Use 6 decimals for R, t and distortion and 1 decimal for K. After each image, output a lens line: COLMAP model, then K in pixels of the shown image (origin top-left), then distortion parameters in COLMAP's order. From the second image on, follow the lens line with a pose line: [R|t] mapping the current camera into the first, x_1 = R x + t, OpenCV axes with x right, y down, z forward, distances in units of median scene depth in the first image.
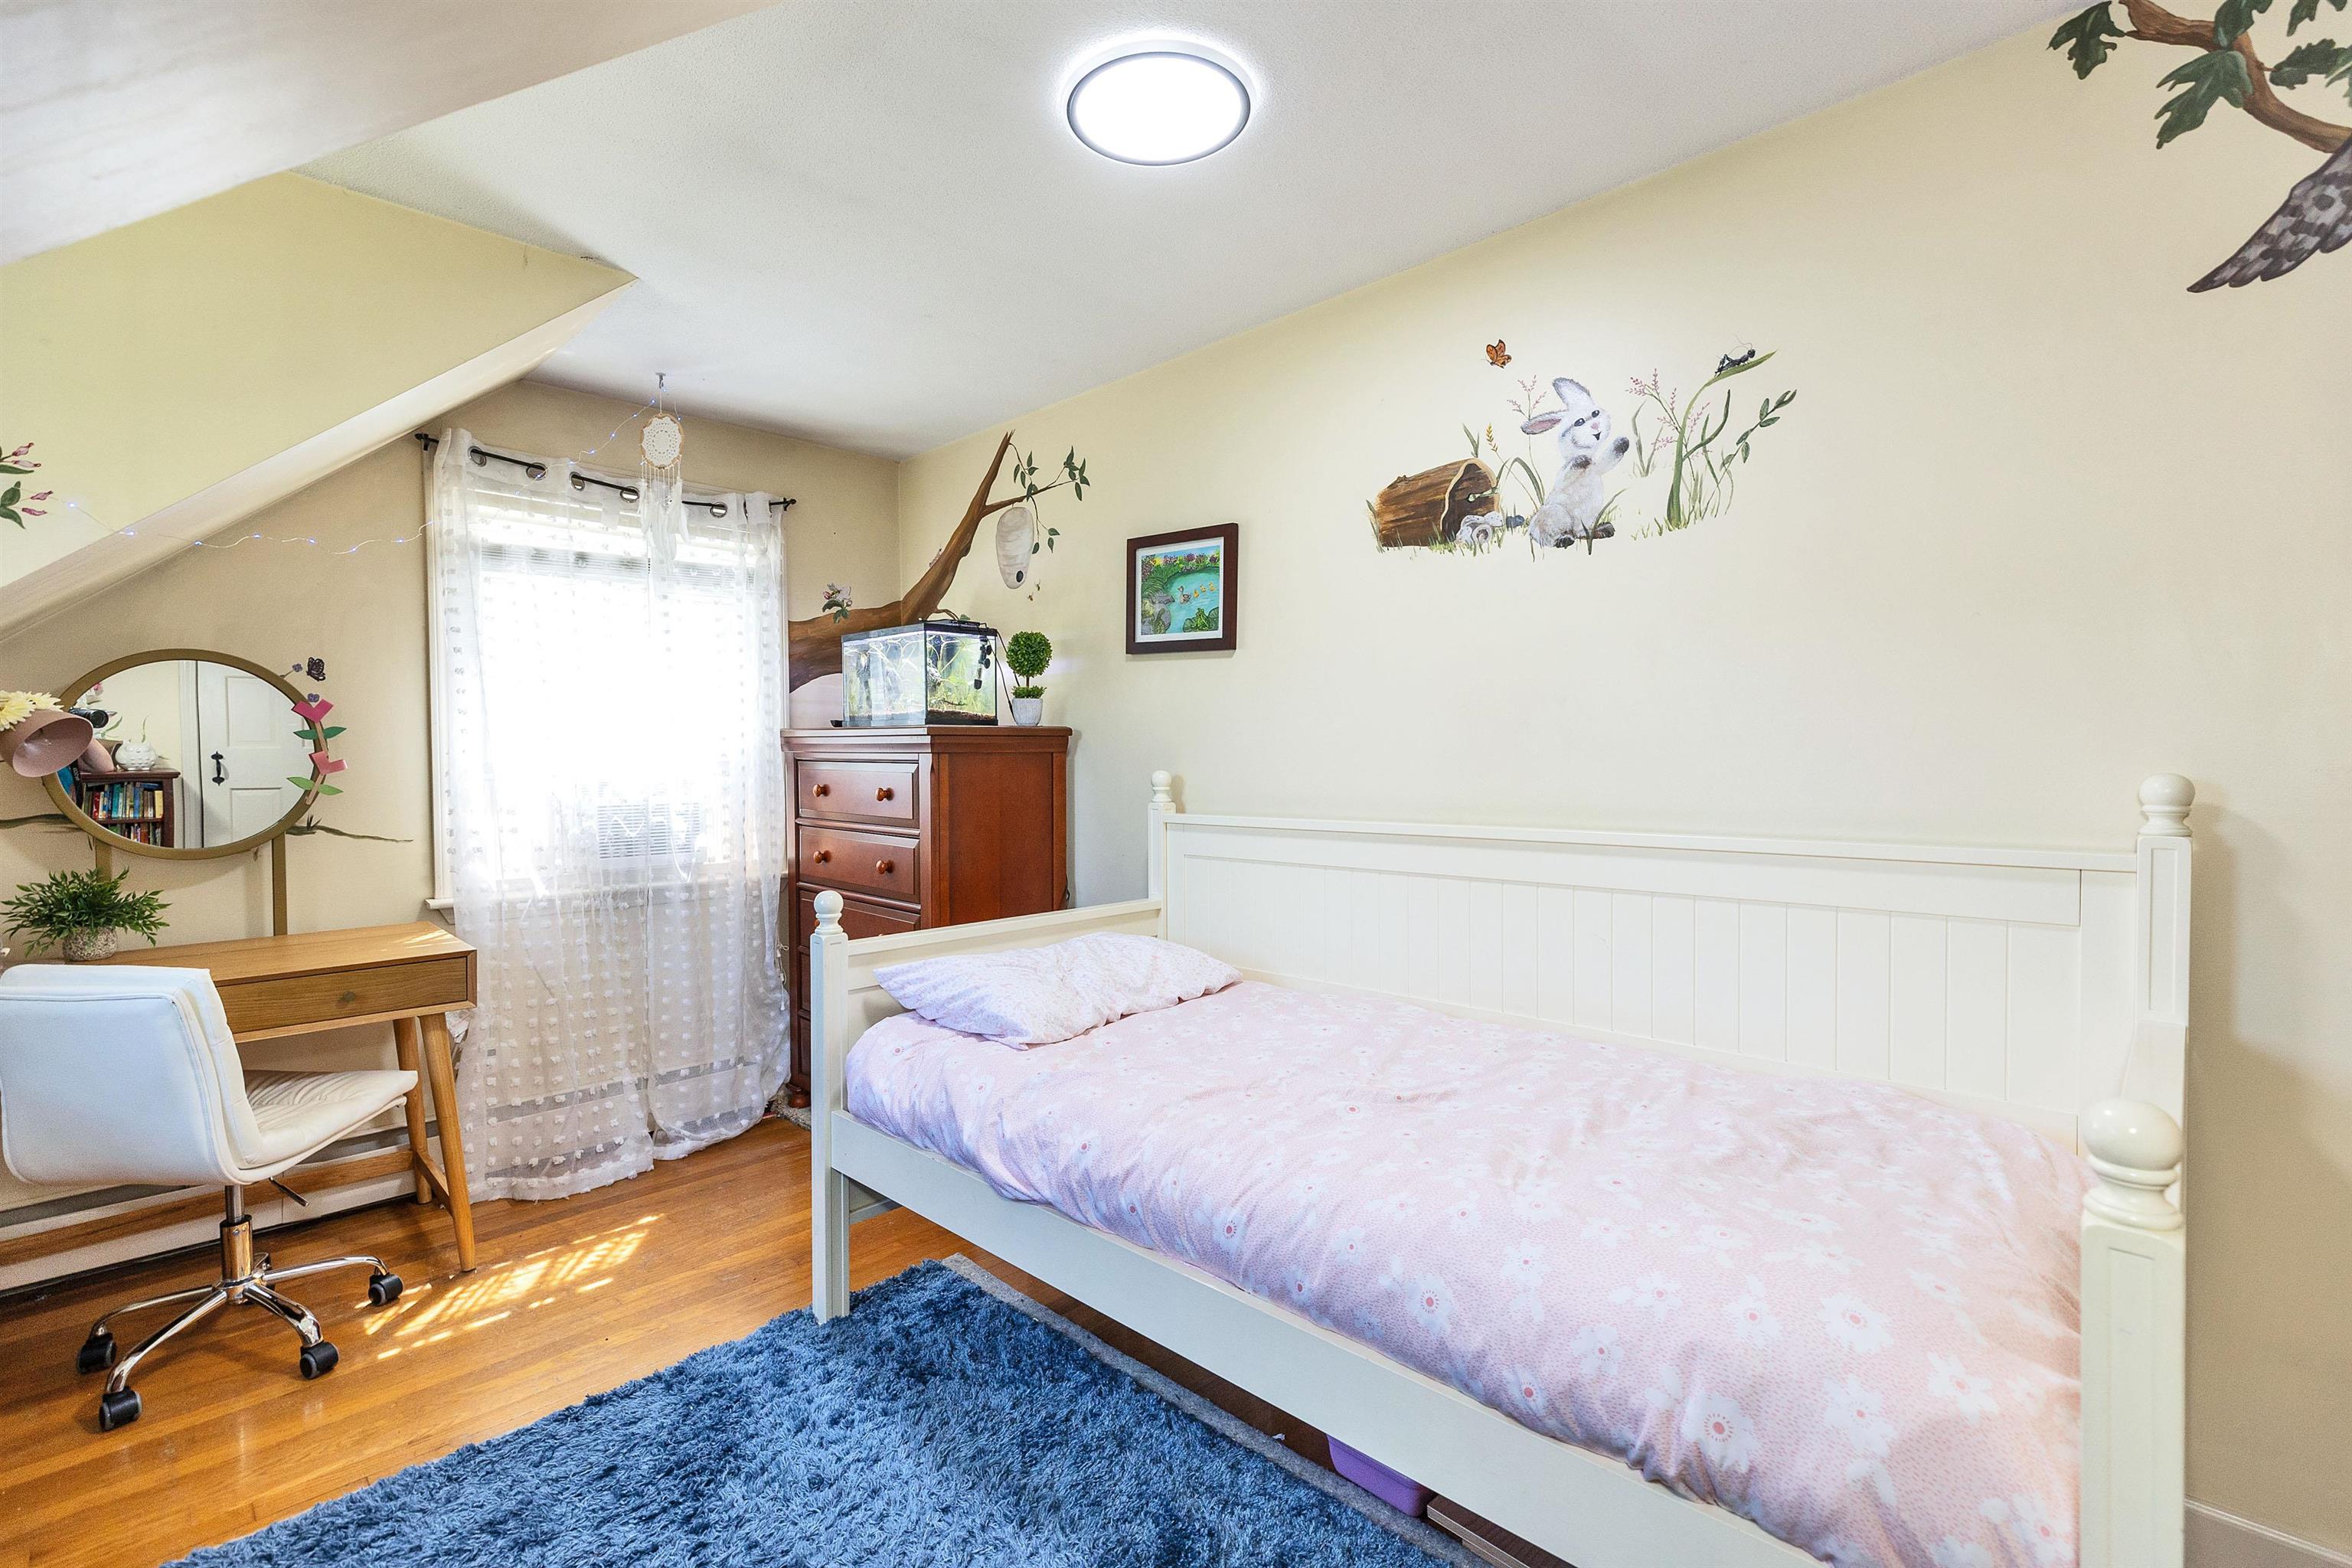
lens RADIAL K [[1053.9, 0, 1181.3], [0, 1053.9, 783.0], [0, 0, 1]] dist [0.009166, -0.001025]
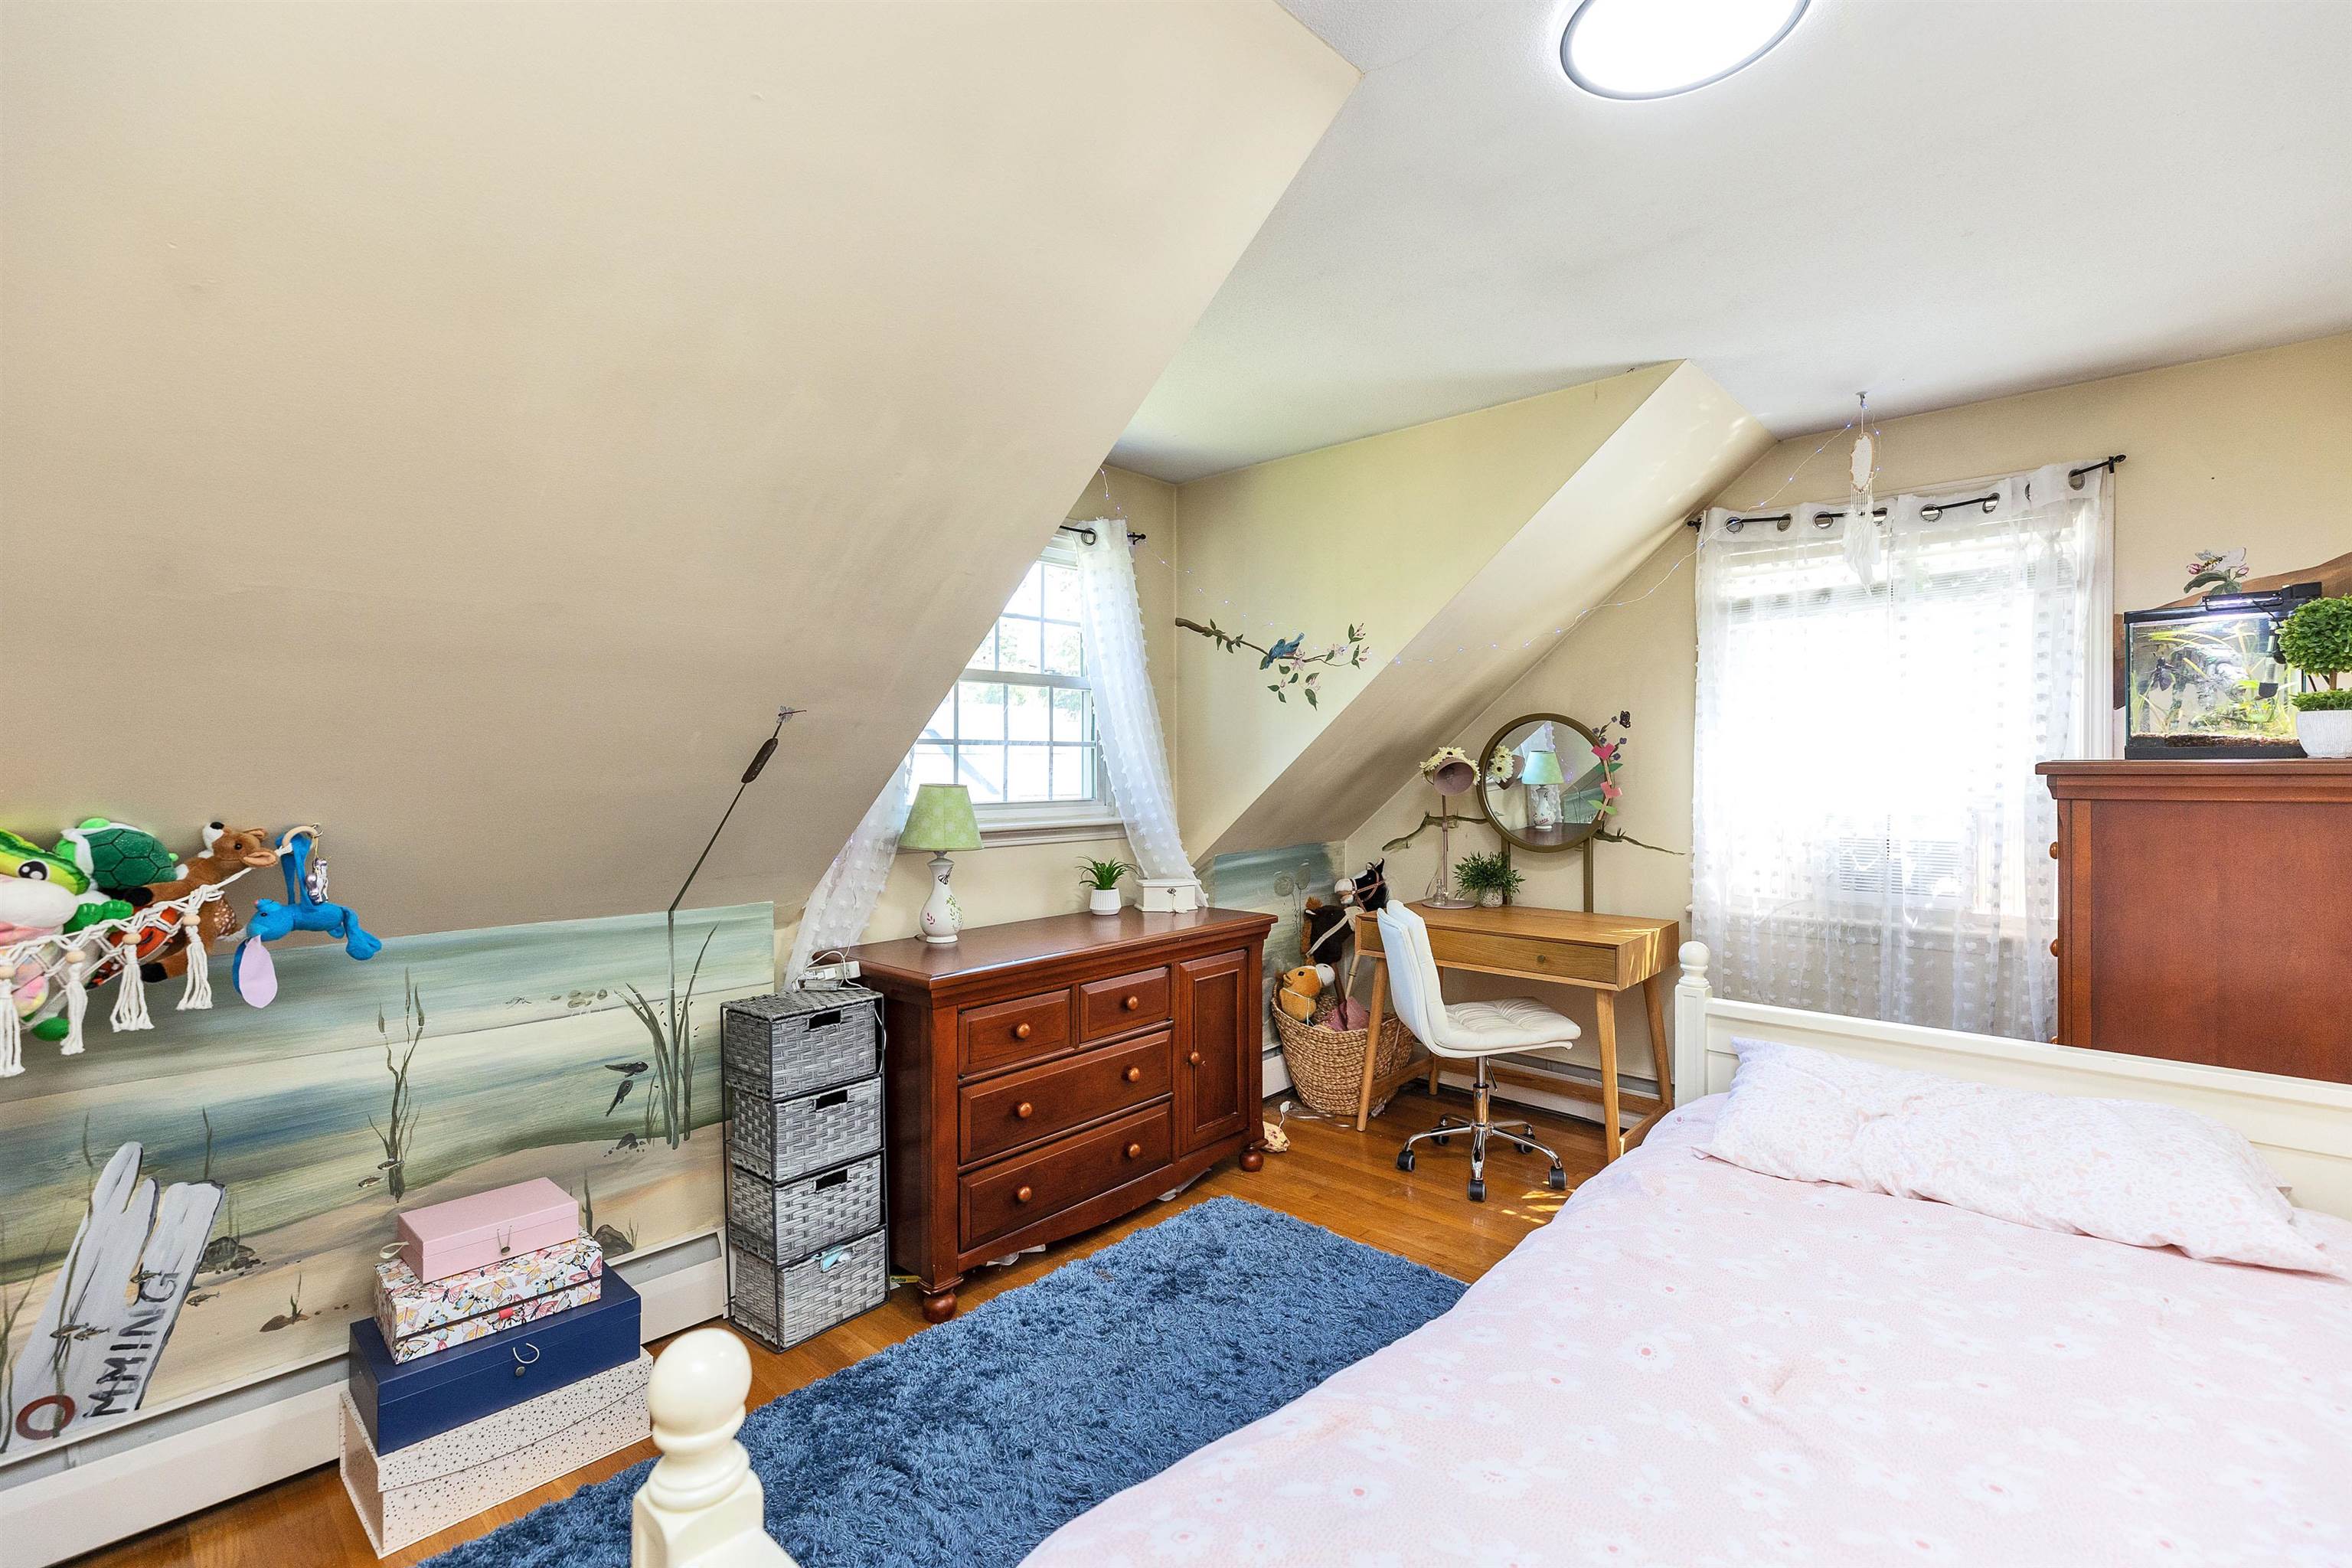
lens RADIAL K [[1053.9, 0, 1181.3], [0, 1053.9, 783.0], [0, 0, 1]] dist [0.009166, -0.001025]
pose [[0.036211, 0.025282, -0.999024, 0.455515], [-0.021254, 0.999473, 0.024523, -0.043770], [0.999118, 0.020346, 0.036729, 0.358568]]
